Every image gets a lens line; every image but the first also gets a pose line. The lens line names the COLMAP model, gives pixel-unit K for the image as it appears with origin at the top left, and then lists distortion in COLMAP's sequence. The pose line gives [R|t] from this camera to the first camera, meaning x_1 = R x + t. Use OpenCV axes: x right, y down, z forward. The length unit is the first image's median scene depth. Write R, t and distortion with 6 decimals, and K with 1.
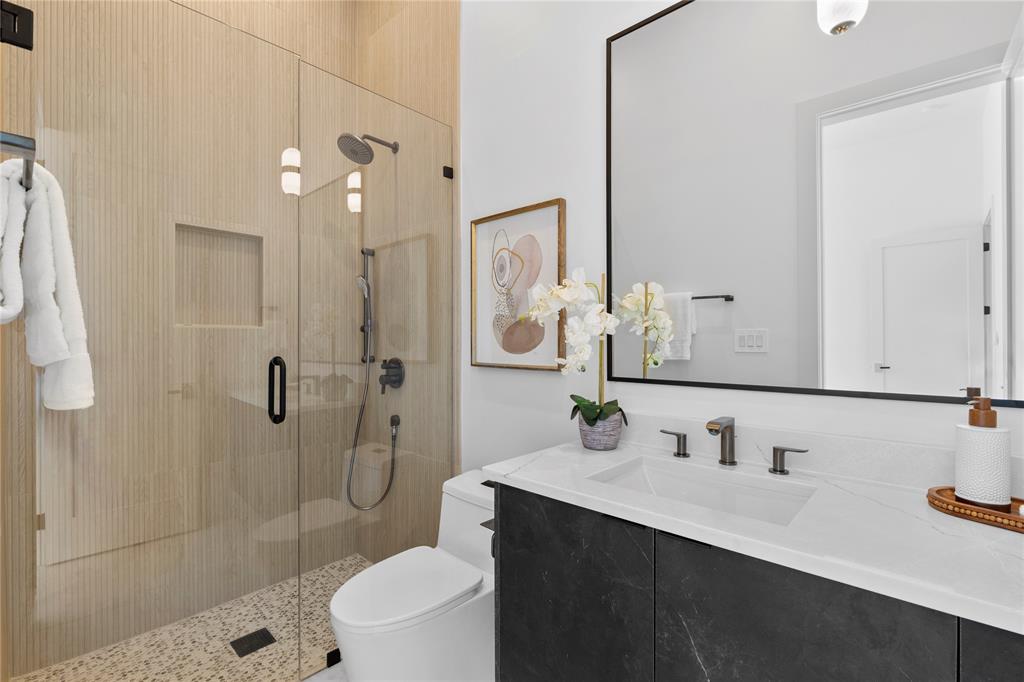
lens RADIAL K [[465.4, 0, 502.2], [0, 465.4, 343.1], [0, 0, 1]] dist [0.002293, 0.000505]
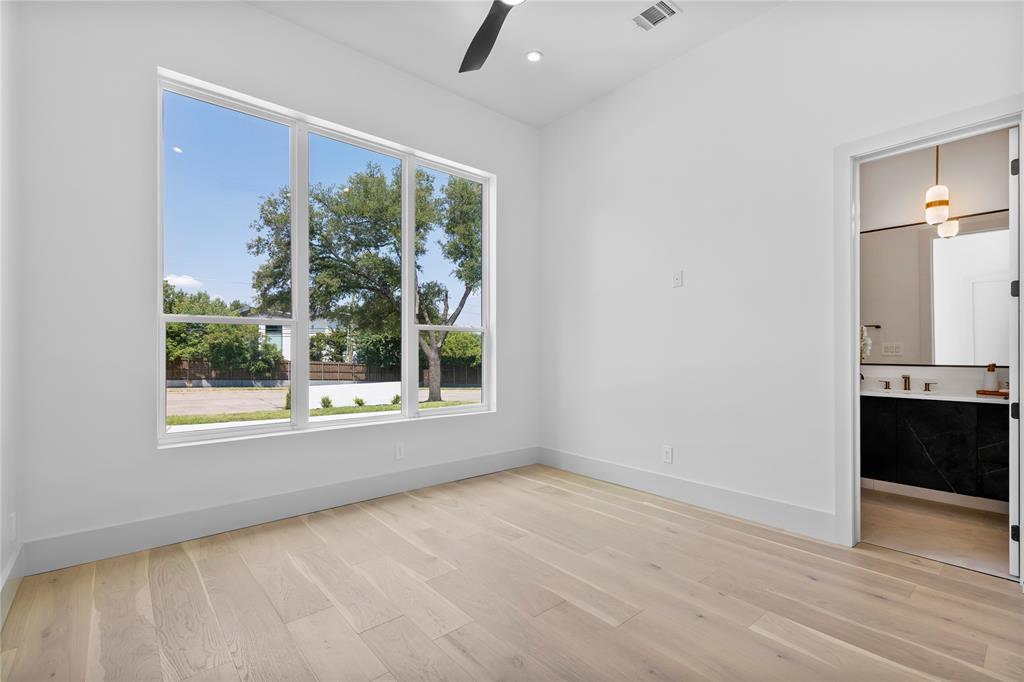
lens RADIAL K [[465.4, 0, 516.7], [0, 465.4, 349.0], [0, 0, 1]] dist [0.002293, 0.000505]
pose [[0.995947, 0.012127, -0.089117, -1.805365], [-0.012286, 0.999924, -0.001236, 0.032687], [0.089096, 0.002326, 0.996020, -2.278506]]
